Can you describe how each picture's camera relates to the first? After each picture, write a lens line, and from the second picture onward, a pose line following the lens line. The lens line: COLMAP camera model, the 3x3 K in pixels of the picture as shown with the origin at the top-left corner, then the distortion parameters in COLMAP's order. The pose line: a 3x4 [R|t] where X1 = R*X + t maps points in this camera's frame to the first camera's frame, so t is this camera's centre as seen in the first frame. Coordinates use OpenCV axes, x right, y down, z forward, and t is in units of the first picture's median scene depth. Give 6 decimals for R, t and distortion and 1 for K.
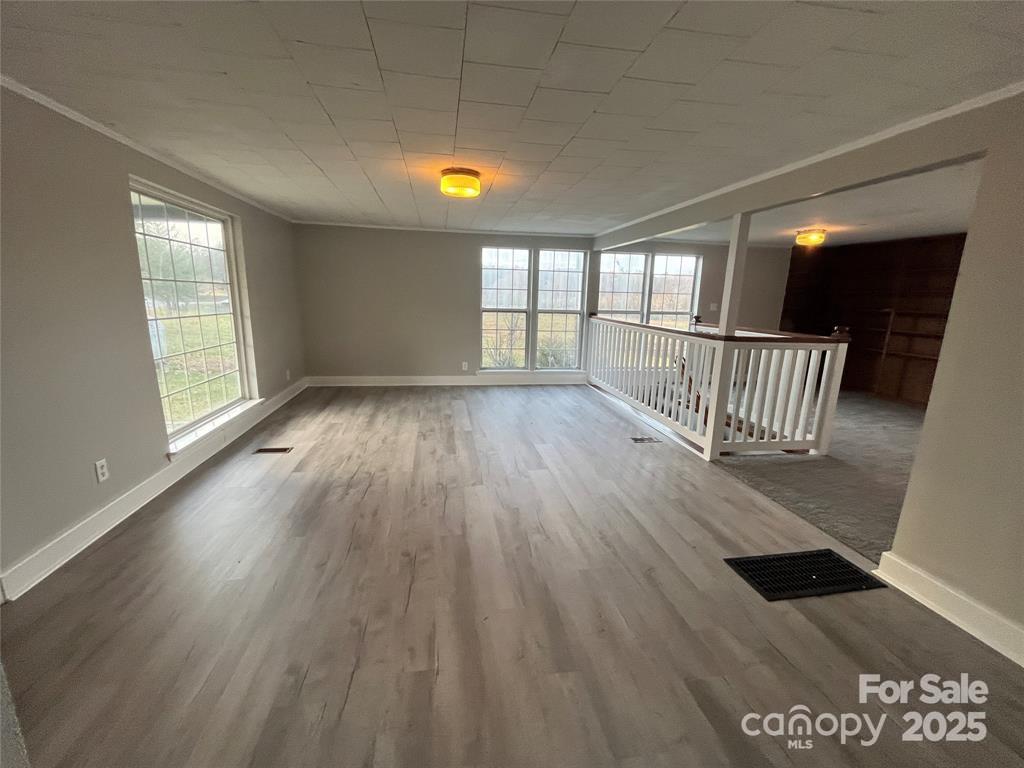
lens RADIAL K [[416.3, 0, 507.3], [0, 416.3, 384.1], [0, 0, 1]] dist [-0.001368, -0.000925]
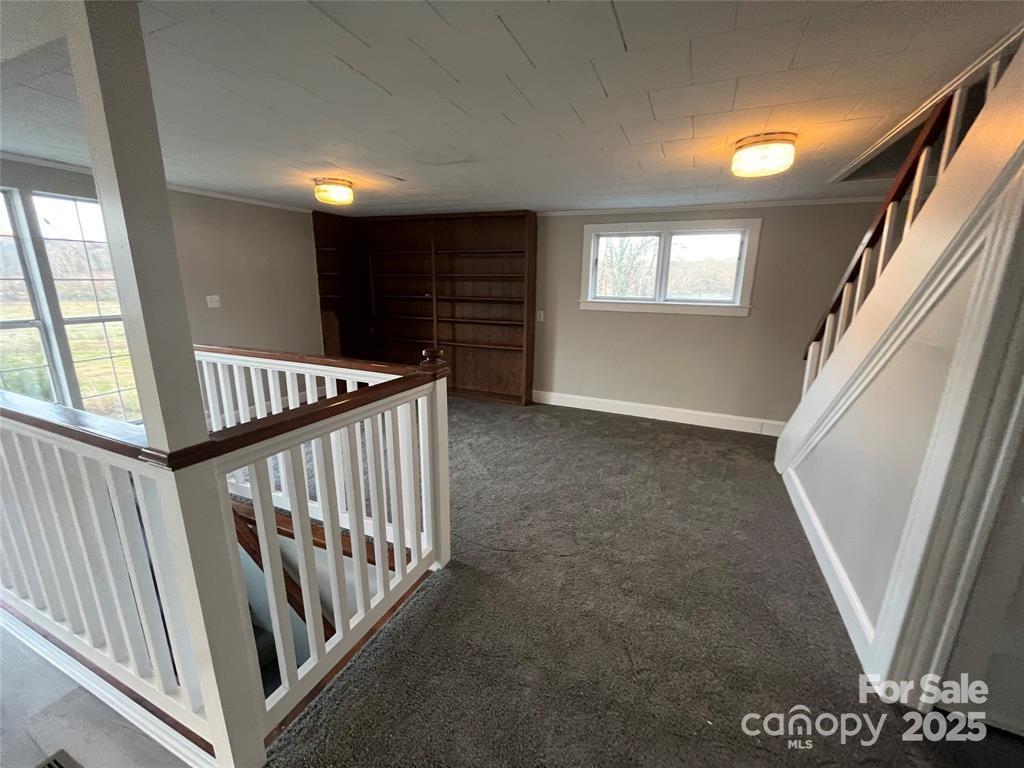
lens RADIAL K [[416.3, 0, 514.0], [0, 416.3, 384.2], [0, 0, 1]] dist [-0.001368, -0.000925]
pose [[0.533766, -0.218984, 0.816787, 0.242913], [0.176257, 0.973485, 0.145812, -0.091662], [-0.827060, 0.066135, 0.558210, 0.364738]]
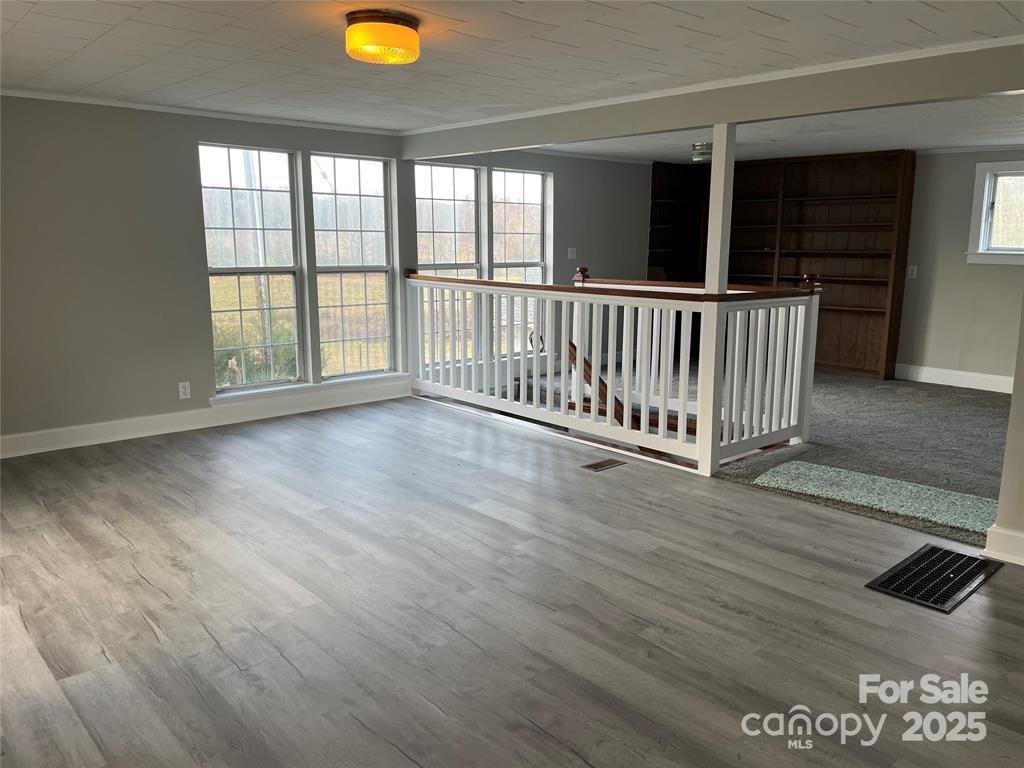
lens RADIAL K [[775.9, 0, 519.4], [0, 775.9, 379.1], [0, 0, 1]] dist [0.035811, -0.029751]
pose [[0.837699, -0.115791, 0.533715, -0.269334], [0.128811, 0.991585, 0.012951, -0.019044], [-0.530724, 0.057899, 0.845565, 0.041751]]
